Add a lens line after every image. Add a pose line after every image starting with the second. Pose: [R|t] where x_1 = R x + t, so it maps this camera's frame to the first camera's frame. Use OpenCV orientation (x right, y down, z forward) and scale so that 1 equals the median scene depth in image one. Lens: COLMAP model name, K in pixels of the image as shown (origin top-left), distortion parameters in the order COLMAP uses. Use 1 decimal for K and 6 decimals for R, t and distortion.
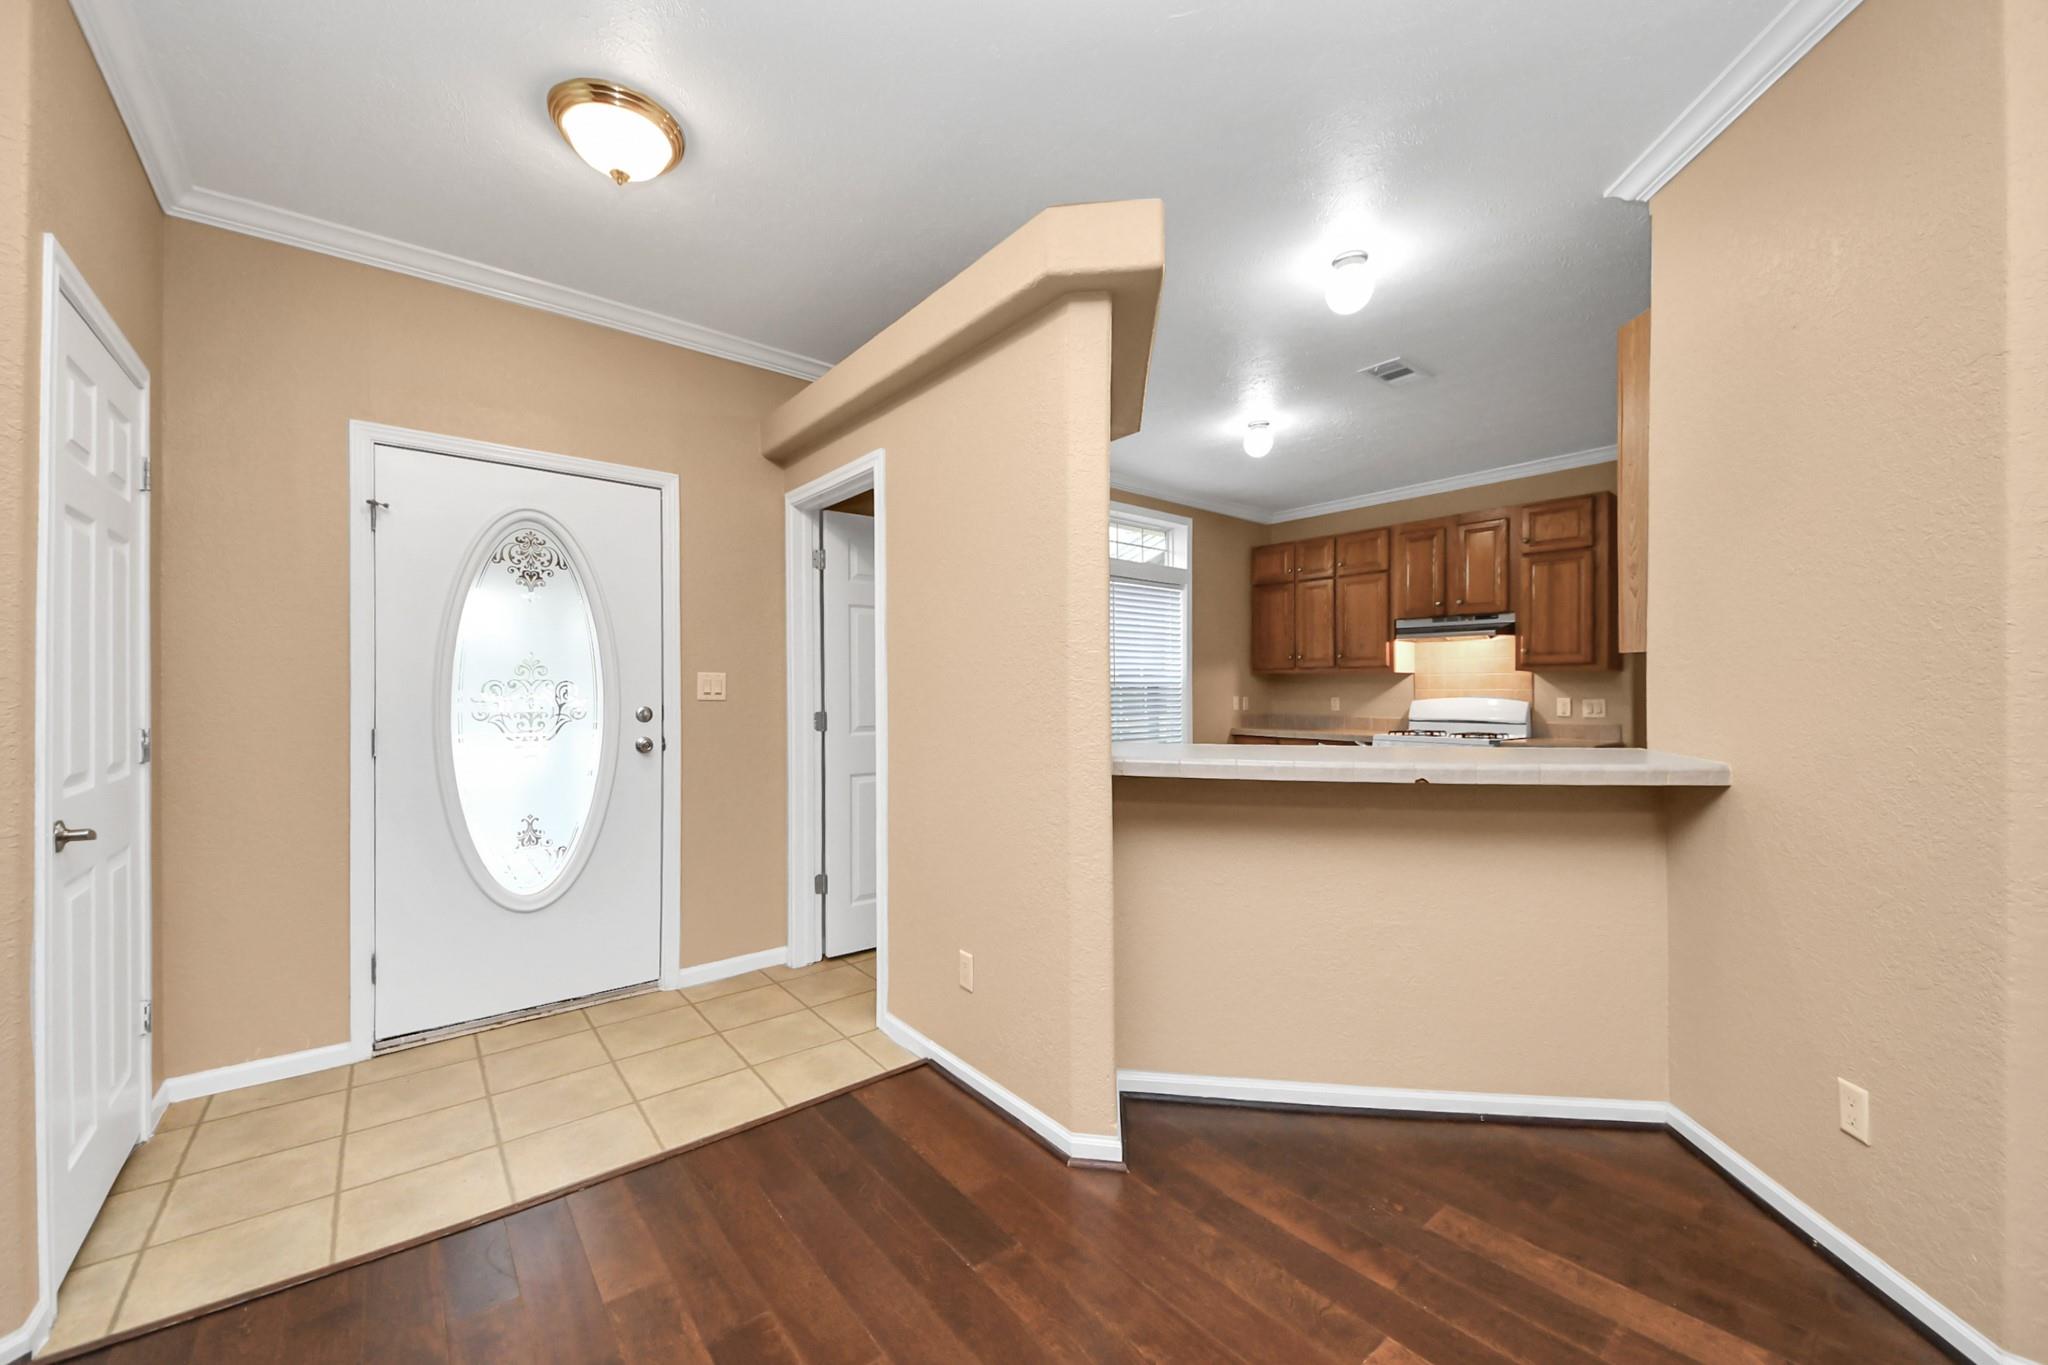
lens RADIAL K [[759.1, 0, 972.4], [0, 759.1, 700.1], [0, 0, 1]] dist [0.016218, -0.000072]
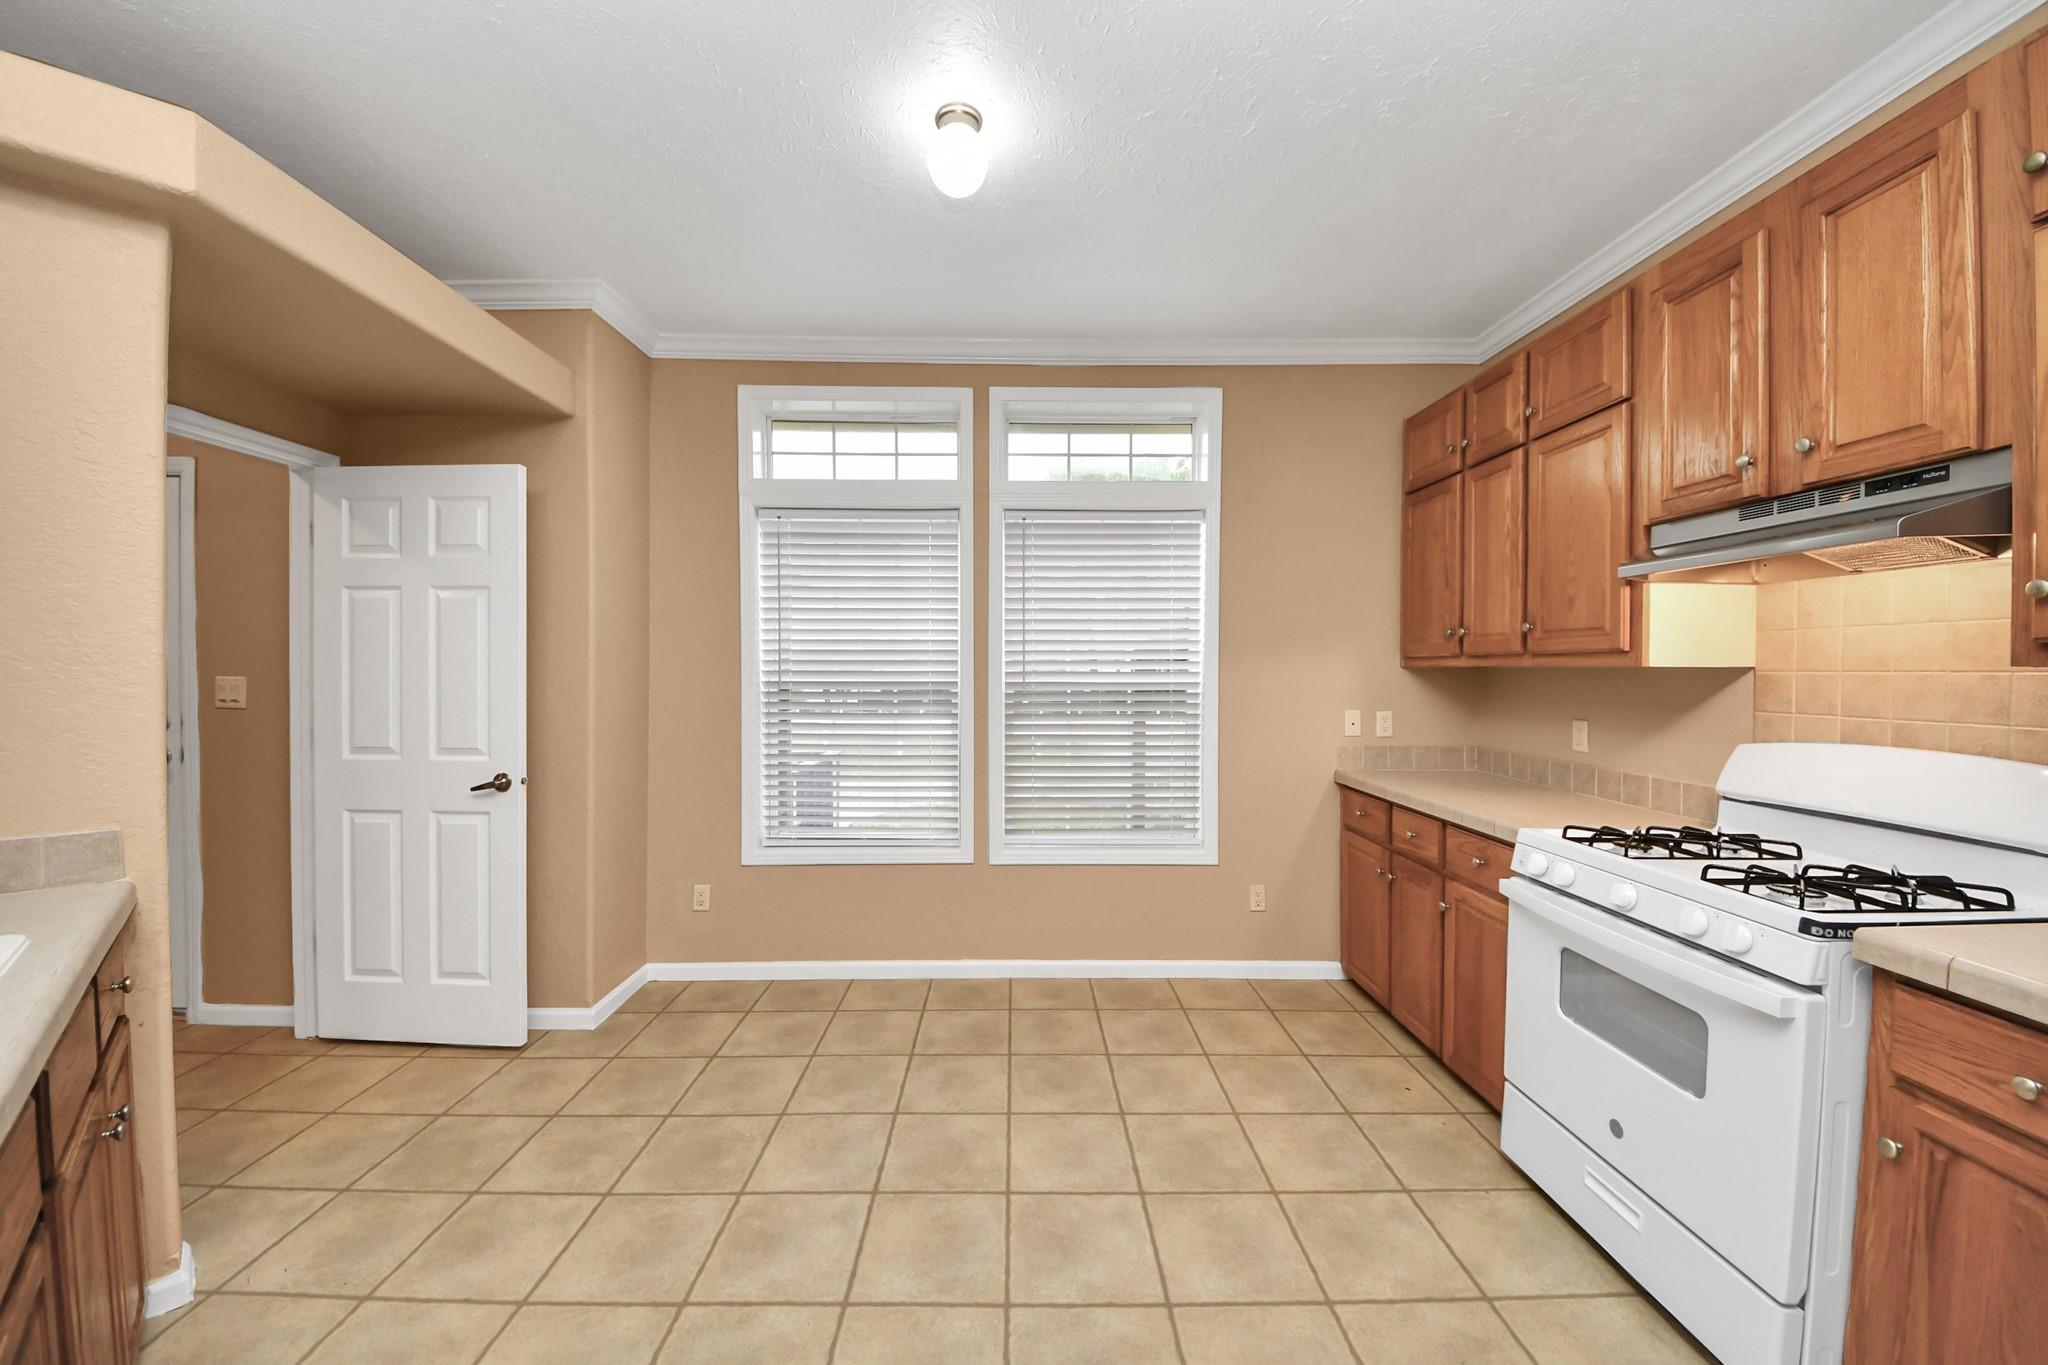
lens RADIAL K [[759.1, 0, 1007.4], [0, 759.1, 676.5], [0, 0, 1]] dist [0.016218, -0.000072]
pose [[0.780015, 0.005890, -0.625733, 0.586864], [-0.012704, 0.999899, -0.006424, -0.026713], [0.625632, 0.012960, 0.780011, 0.544941]]
